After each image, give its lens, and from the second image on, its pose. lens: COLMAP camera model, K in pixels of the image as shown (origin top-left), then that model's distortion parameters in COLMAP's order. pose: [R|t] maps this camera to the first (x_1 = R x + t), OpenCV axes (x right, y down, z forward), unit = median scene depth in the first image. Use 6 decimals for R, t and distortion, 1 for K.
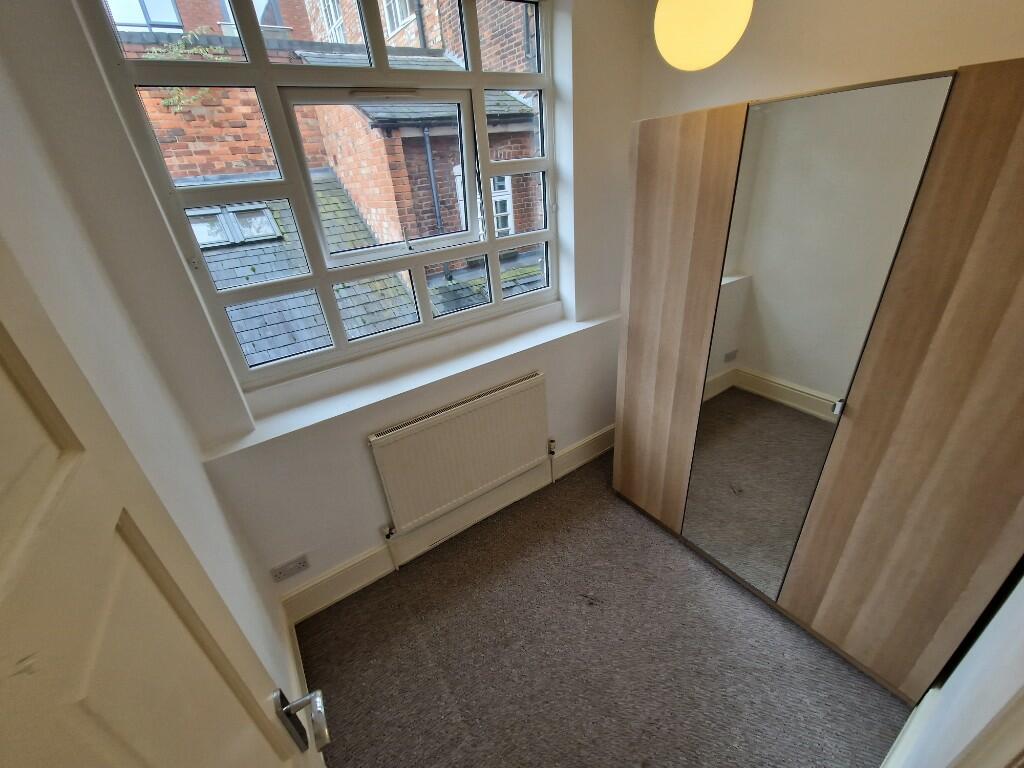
lens RADIAL K [[411.6, 0, 512.0], [0, 411.6, 384.0], [0, 0, 1]] dist [-0.001860, -0.000770]
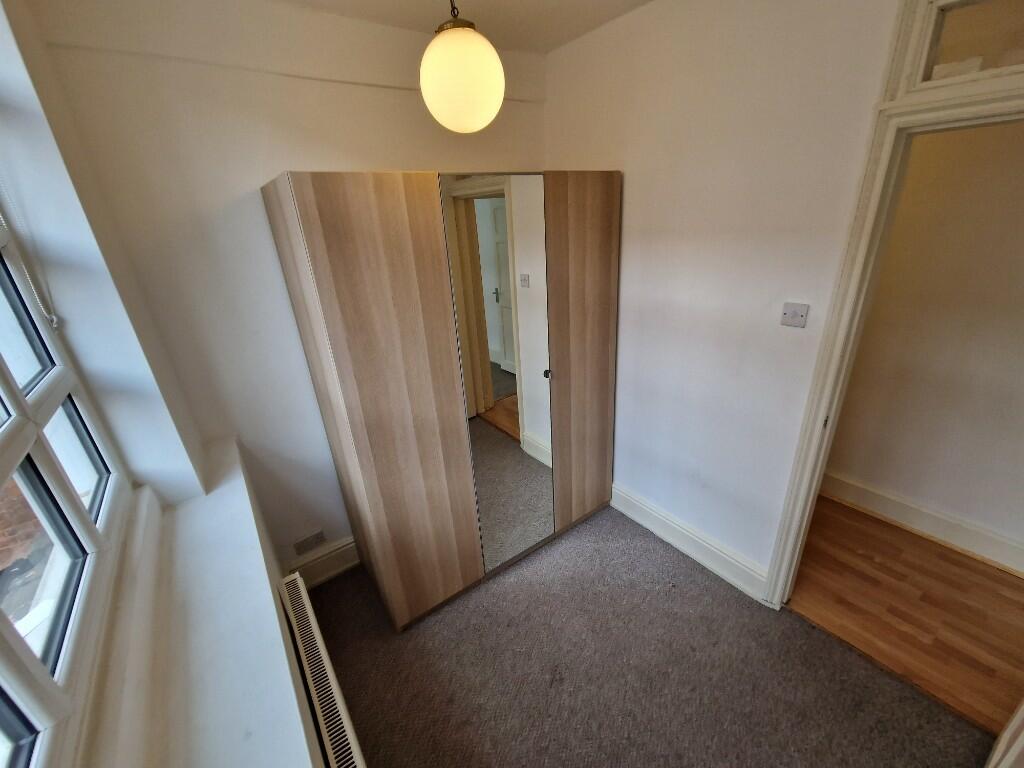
lens RADIAL K [[419.0, 0, 510.7], [0, 419.0, 388.8], [0, 0, 1]] dist [0.001600, -0.000534]
pose [[-0.025266, -0.310669, 0.950182, -0.510927], [0.517206, 0.809326, 0.278368, -0.305683], [-0.855488, 0.498473, 0.140232, 0.703090]]
